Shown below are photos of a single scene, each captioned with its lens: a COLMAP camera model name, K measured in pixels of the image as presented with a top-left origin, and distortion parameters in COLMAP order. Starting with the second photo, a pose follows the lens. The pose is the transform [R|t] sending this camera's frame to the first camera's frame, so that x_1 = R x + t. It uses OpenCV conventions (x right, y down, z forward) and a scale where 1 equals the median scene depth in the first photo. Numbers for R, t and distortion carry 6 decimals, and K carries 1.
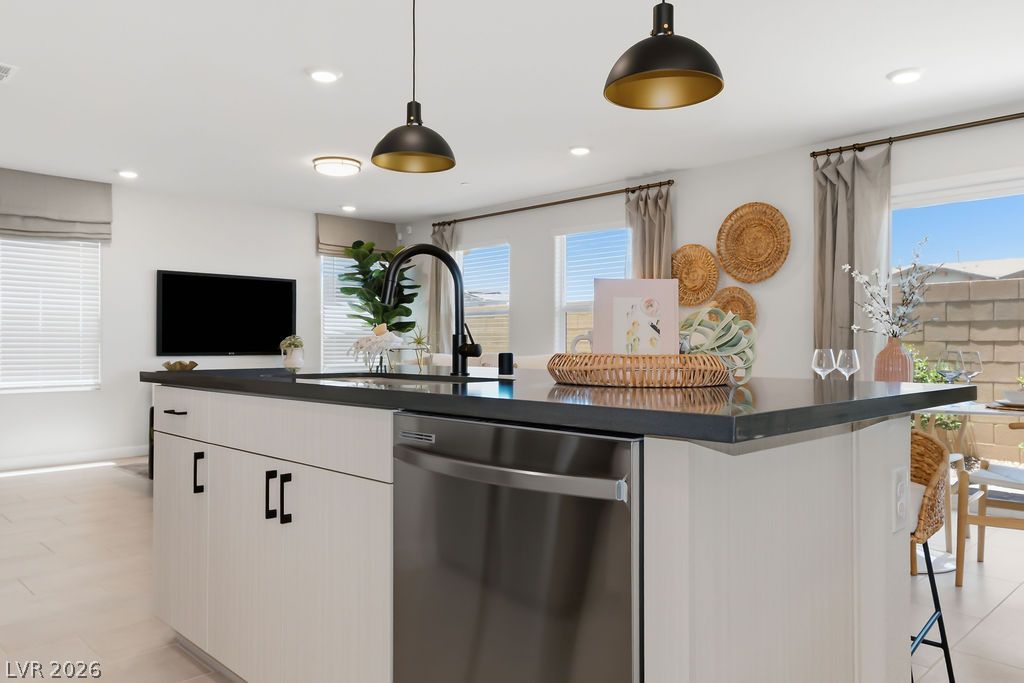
lens RADIAL K [[731.7, 0, 500.6], [0, 731.7, 340.5], [0, 0, 1]] dist [0.009059, 0.003629]
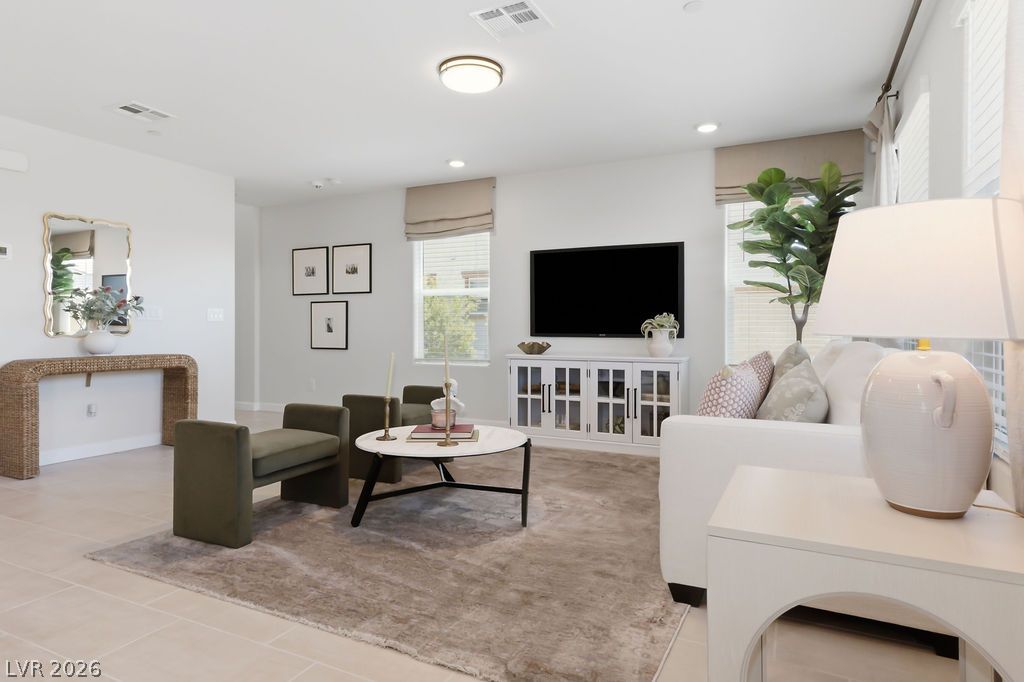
lens RADIAL K [[583.2, 0, 517.0], [0, 583.2, 330.5], [0, 0, 1]] dist [0.001551, 0.000071]
pose [[0.349360, 0.004176, -0.936979, 0.308353], [0.005231, 0.999966, 0.006407, 0.008478], [0.936974, -0.007140, 0.349326, 0.791150]]
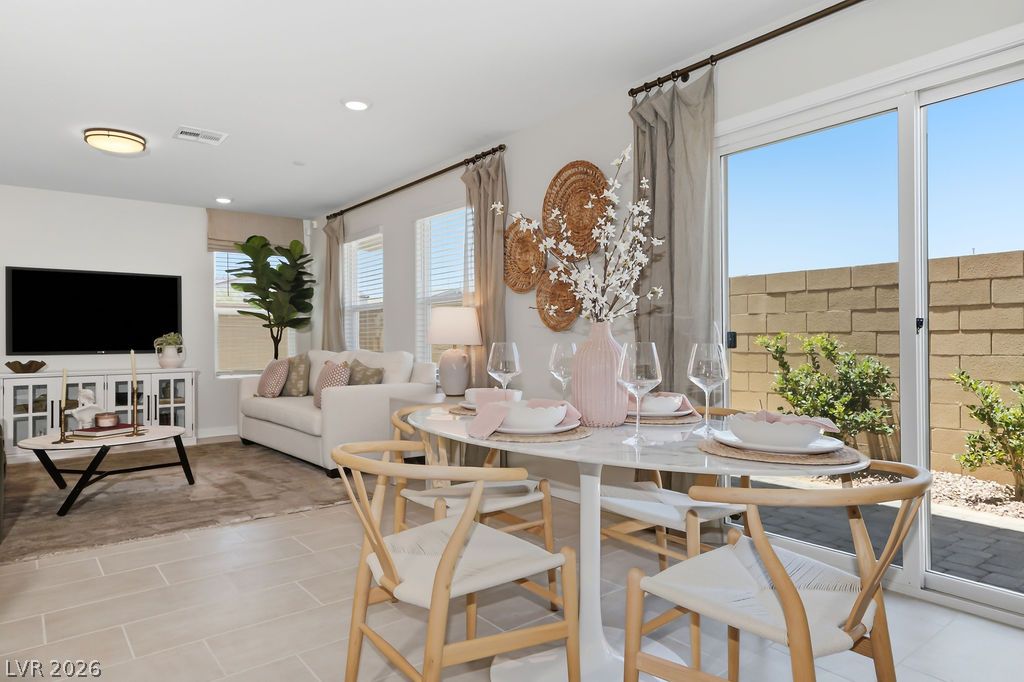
lens RADIAL K [[611.9, 0, 514.5], [0, 611.9, 337.0], [0, 0, 1]] dist [0.004221, -0.000298]
pose [[0.996414, -0.011467, -0.083835, 0.297233], [0.011482, 0.999934, -0.000306, 0.004945], [0.083833, -0.000657, 0.996480, 0.285533]]
